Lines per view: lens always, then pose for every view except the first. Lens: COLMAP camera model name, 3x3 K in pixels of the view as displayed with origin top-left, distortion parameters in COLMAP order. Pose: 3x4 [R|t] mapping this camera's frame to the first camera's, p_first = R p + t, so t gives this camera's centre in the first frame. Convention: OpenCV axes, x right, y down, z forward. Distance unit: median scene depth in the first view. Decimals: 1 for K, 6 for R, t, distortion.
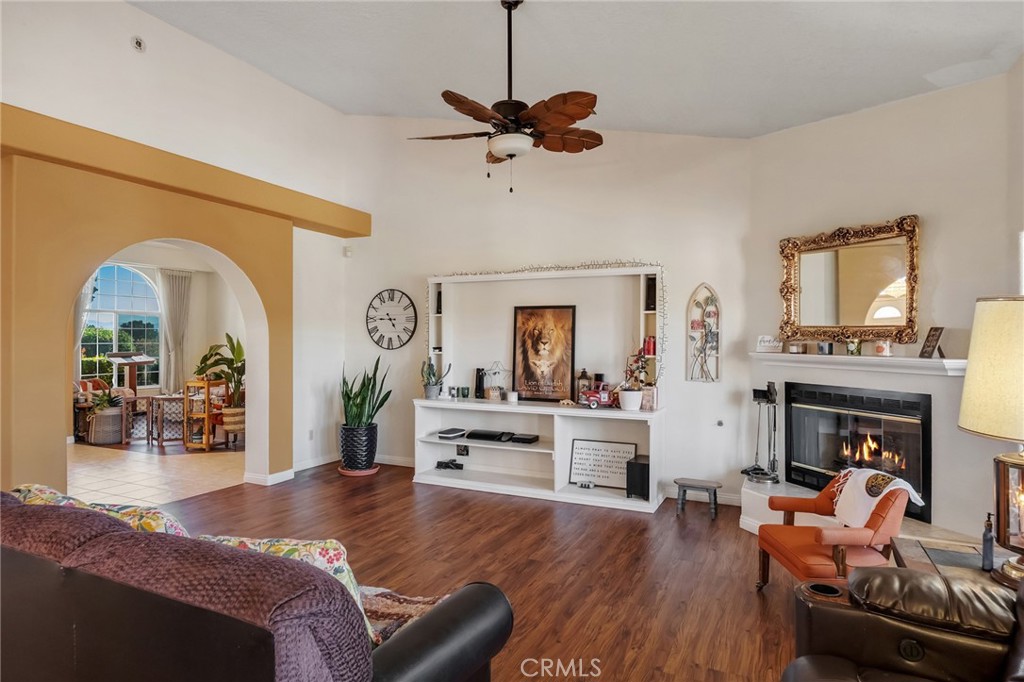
lens RADIAL K [[581.1, 0, 509.3], [0, 581.1, 329.8], [0, 0, 1]] dist [-0.001499, -0.001452]
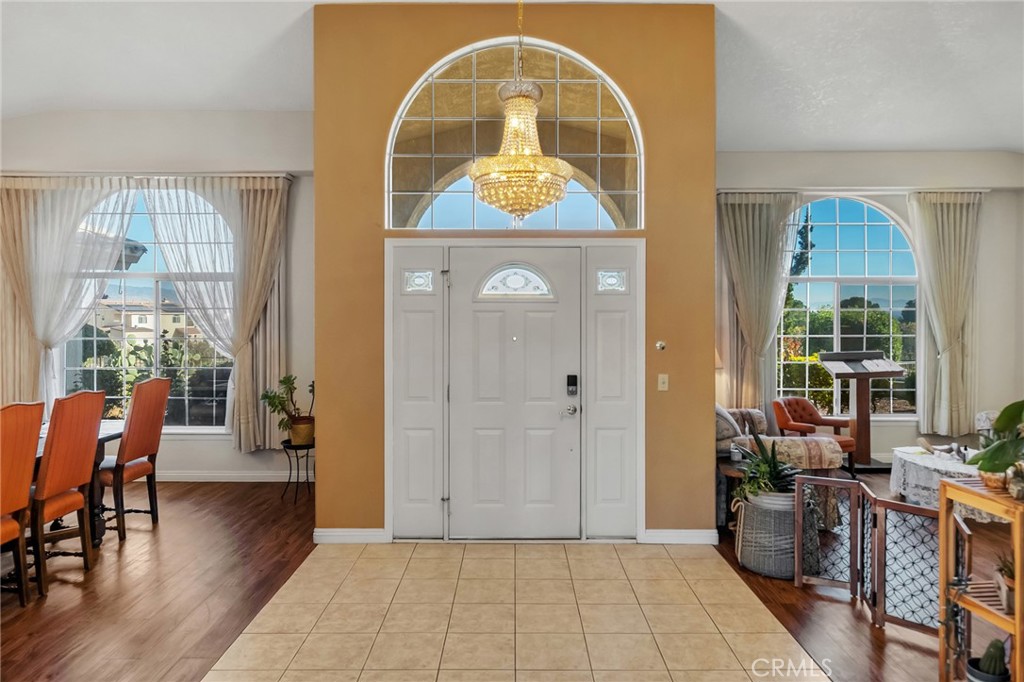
lens RADIAL K [[664.3, 0, 514.1], [0, 664.3, 316.1], [0, 0, 1]] dist [0.005553, 0.000392]
pose [[0.428146, -0.000964, -0.903709, -0.233254], [0.010484, 0.999937, 0.003900, -0.001347], [0.903649, -0.011144, 0.428130, 0.448743]]
